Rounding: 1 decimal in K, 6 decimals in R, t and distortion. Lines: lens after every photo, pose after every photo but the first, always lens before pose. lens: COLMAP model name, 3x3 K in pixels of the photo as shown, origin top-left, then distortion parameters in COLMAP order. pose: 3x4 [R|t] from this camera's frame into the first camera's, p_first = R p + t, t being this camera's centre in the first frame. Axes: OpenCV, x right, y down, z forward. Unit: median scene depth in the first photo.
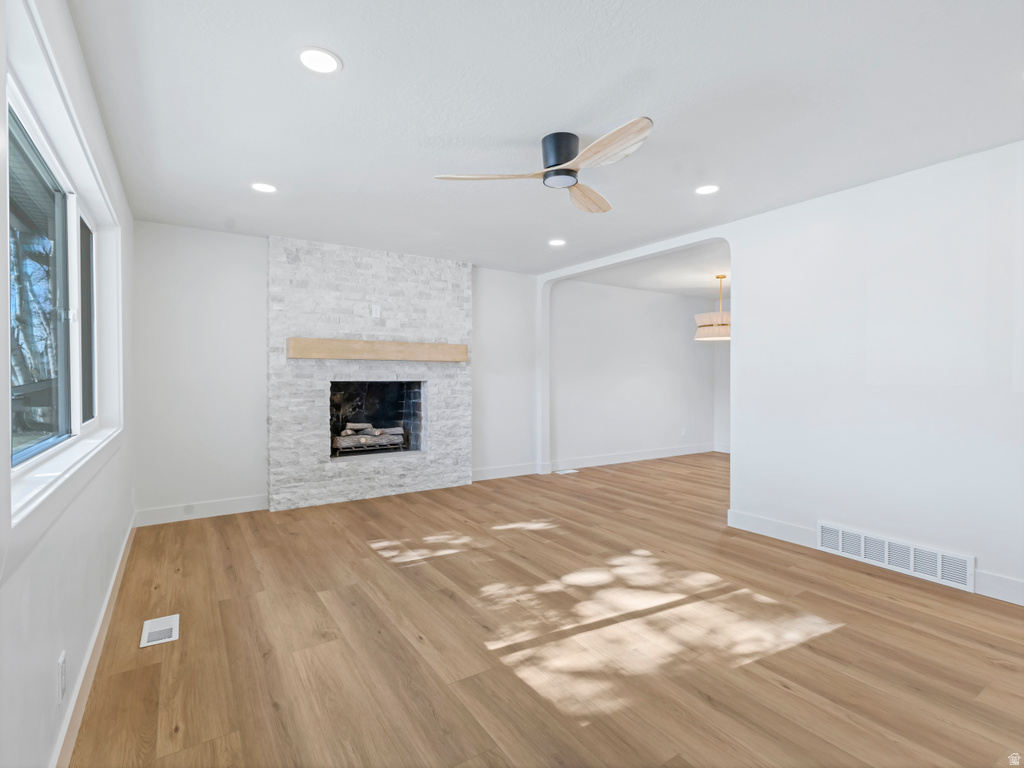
lens RADIAL K [[503.9, 0, 511.0], [0, 503.9, 384.1], [0, 0, 1]] dist [0.006073, -0.003131]
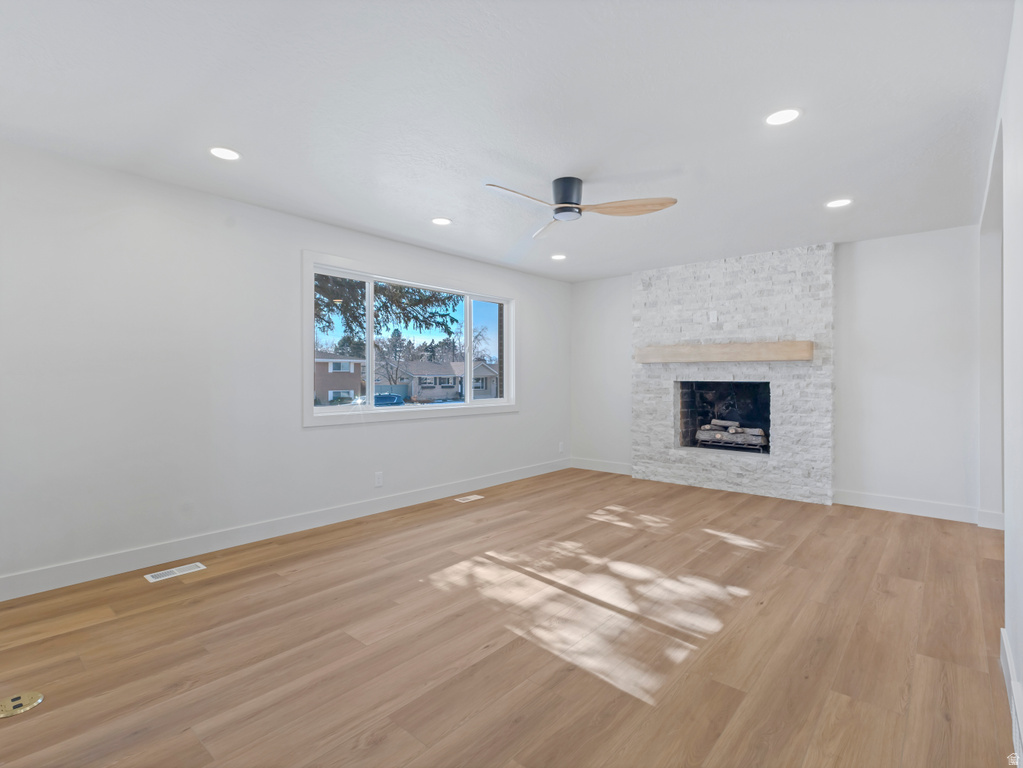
lens RADIAL K [[503.4, 0, 509.8], [0, 503.4, 379.8], [0, 0, 1]] dist [0.006073, -0.003131]
pose [[0.269549, 0.004393, -0.962977, 0.773361], [-0.014890, 0.999889, 0.000394, -0.003526], [0.962871, 0.014232, 0.269585, 0.341221]]
